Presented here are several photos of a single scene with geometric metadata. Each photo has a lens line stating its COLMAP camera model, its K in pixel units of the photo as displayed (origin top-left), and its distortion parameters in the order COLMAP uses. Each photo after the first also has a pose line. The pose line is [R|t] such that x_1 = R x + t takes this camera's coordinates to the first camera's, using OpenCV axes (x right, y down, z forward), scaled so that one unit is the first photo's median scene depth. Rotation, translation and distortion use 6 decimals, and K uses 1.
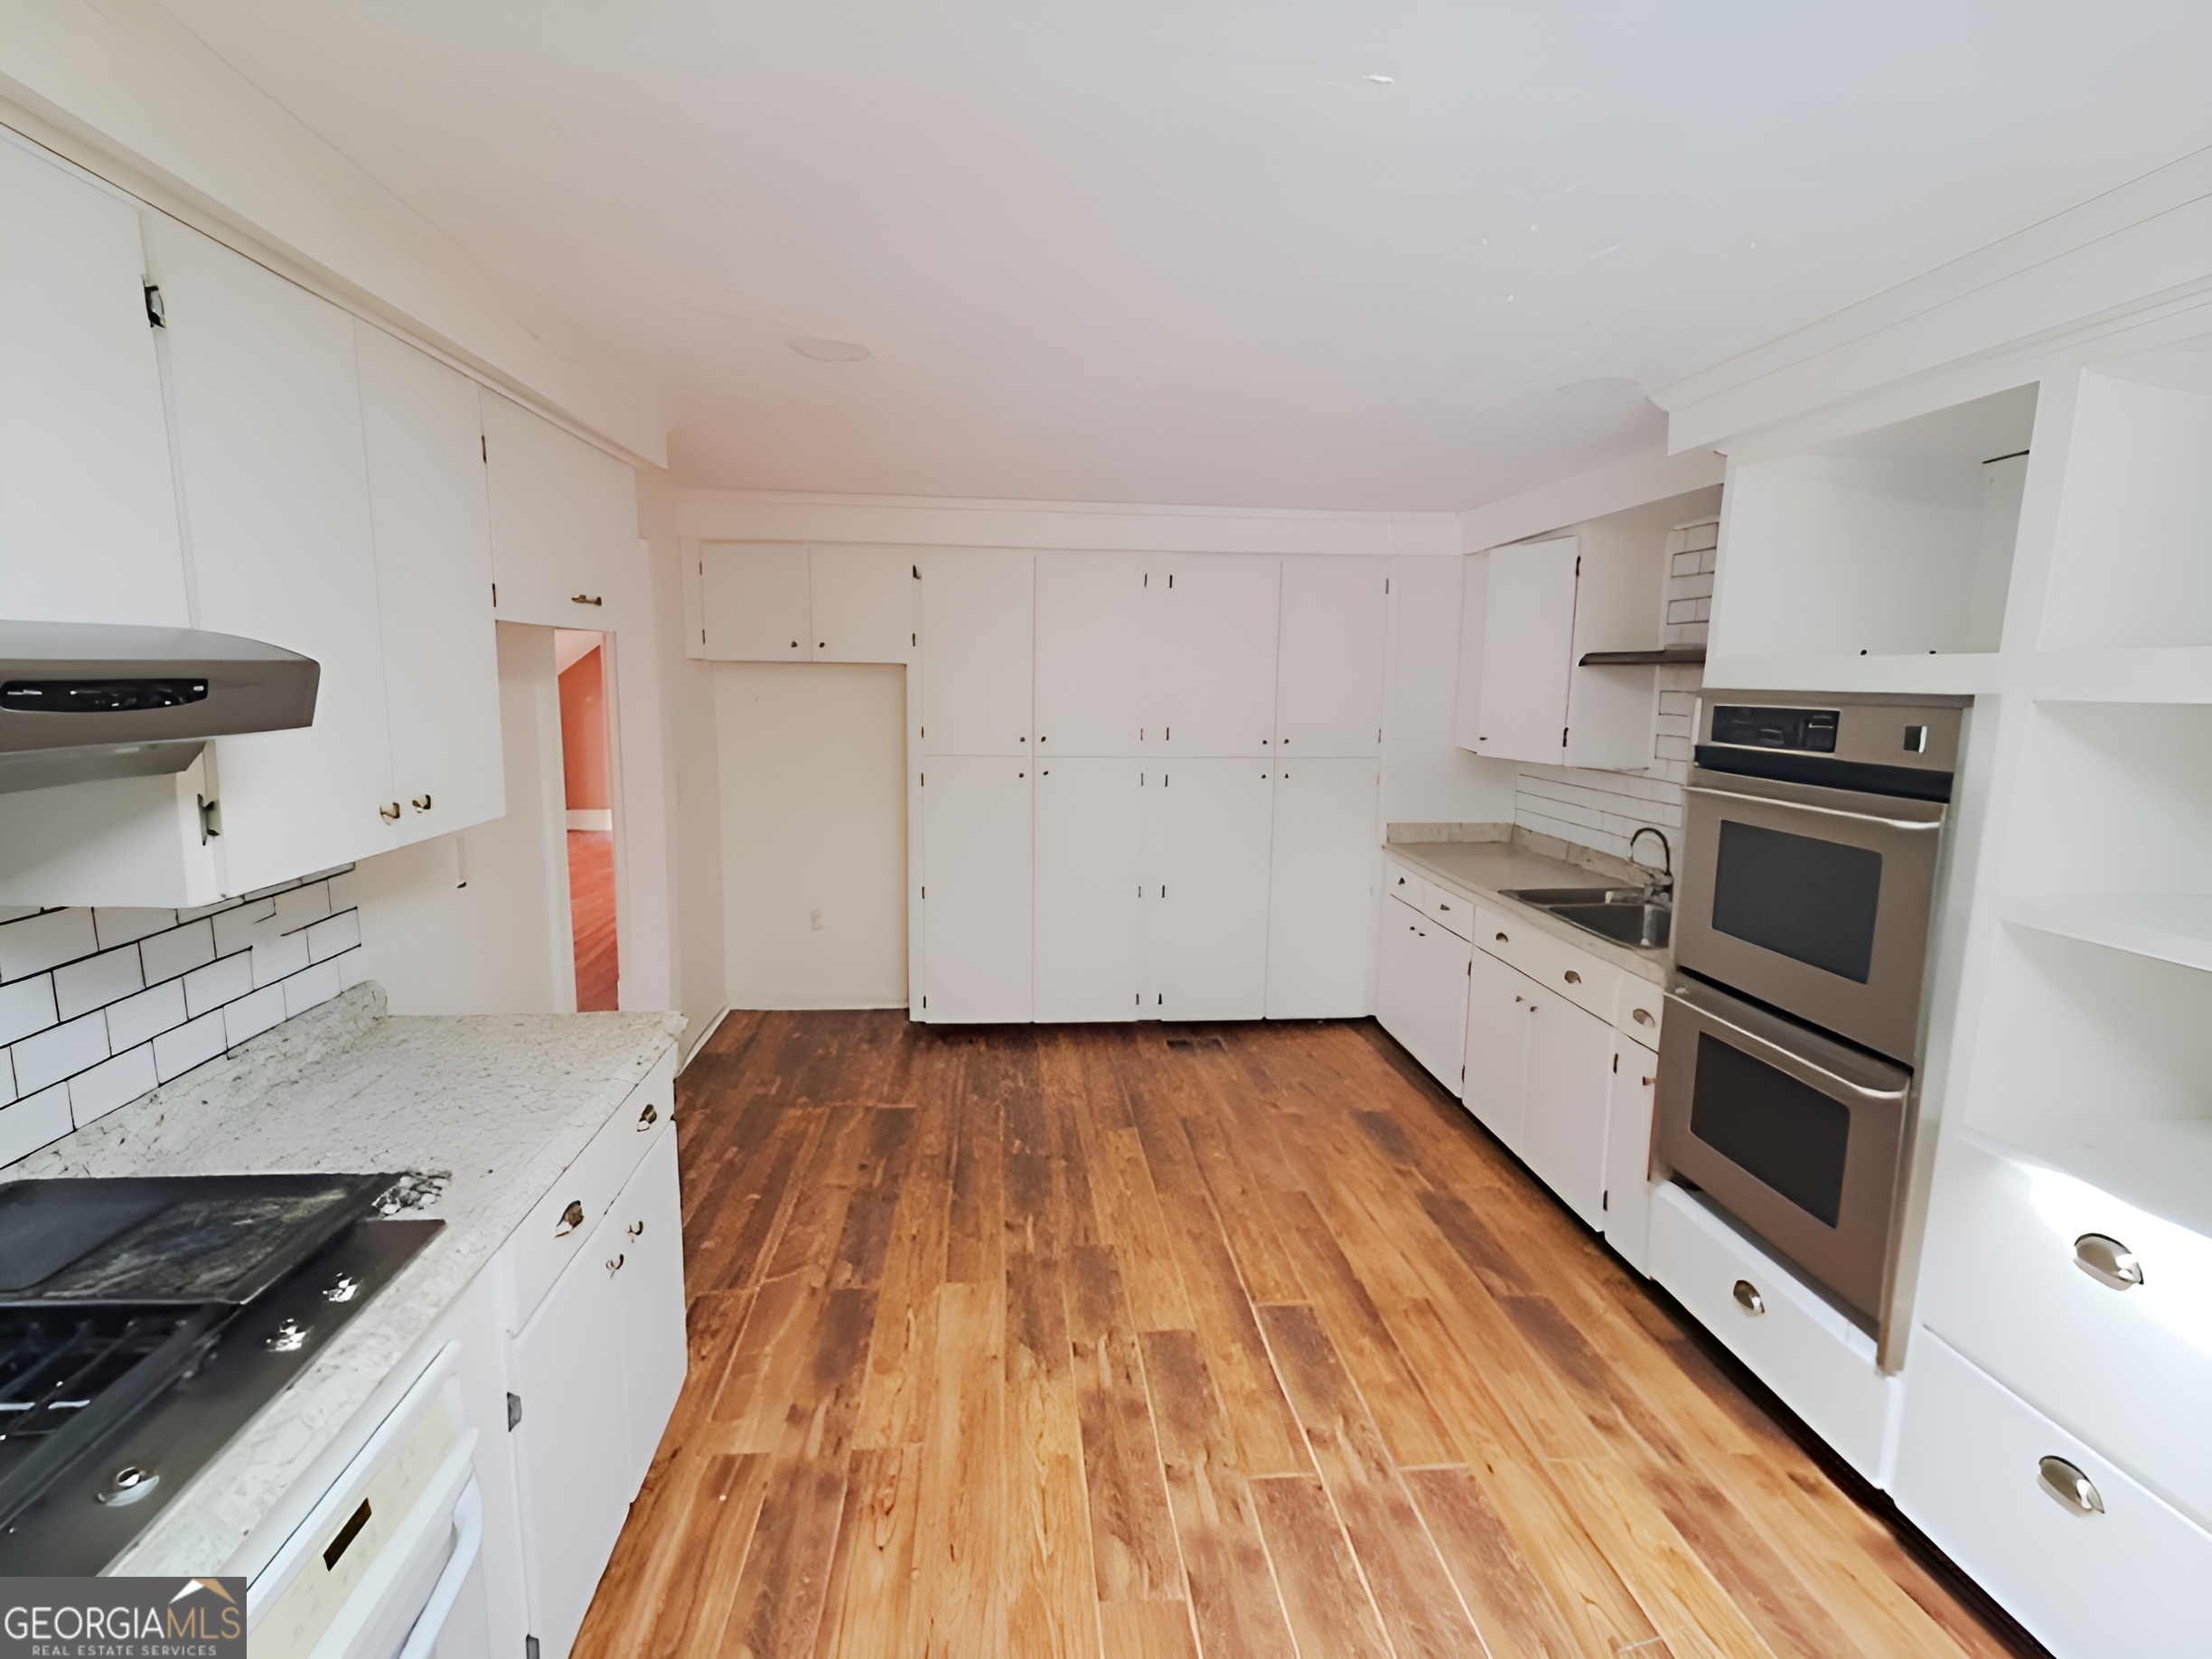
lens RADIAL K [[1023.2, 0, 1100.6], [0, 1023.2, 820.8], [0, 0, 1]] dist [0.002786, -0.000016]
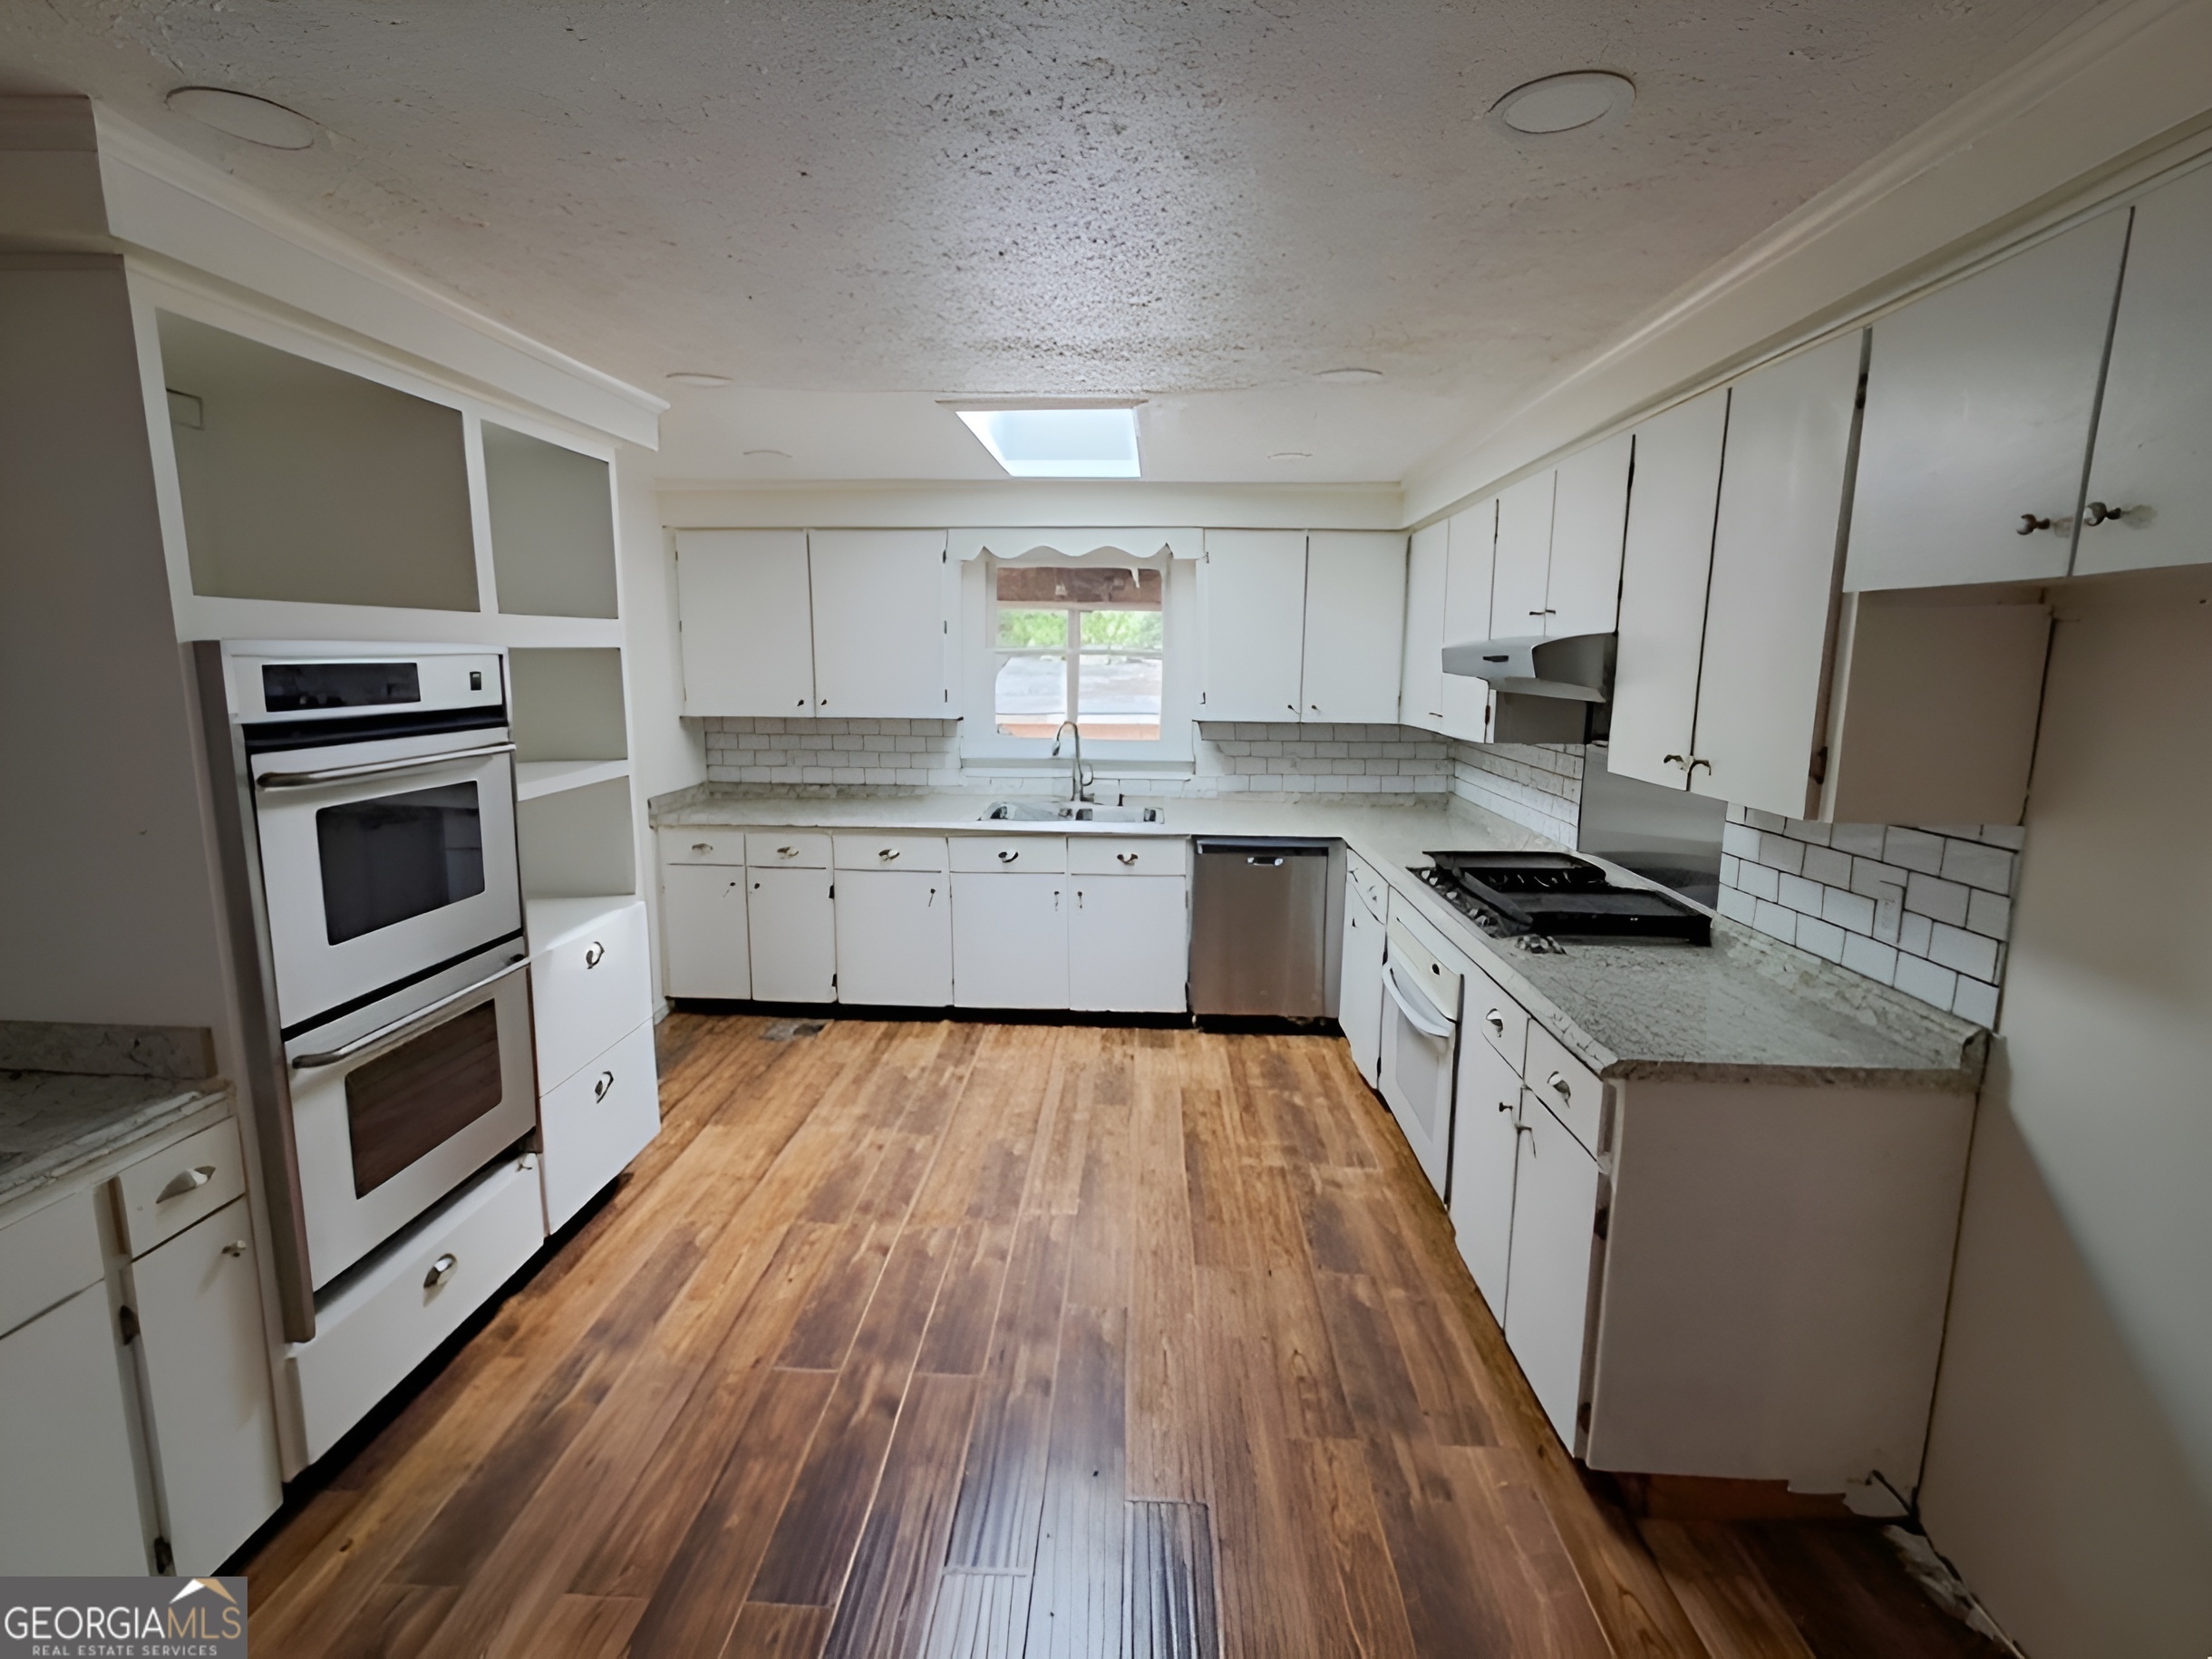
lens RADIAL K [[1023.2, 0, 1100.3], [0, 1023.2, 820.3], [0, 0, 1]] dist [0.002786, -0.000016]
pose [[-0.989592, -0.044706, 0.136778, -0.108708], [-0.000456, 0.951486, 0.307693, -0.261645], [-0.143898, 0.304428, -0.941603, 1.832541]]
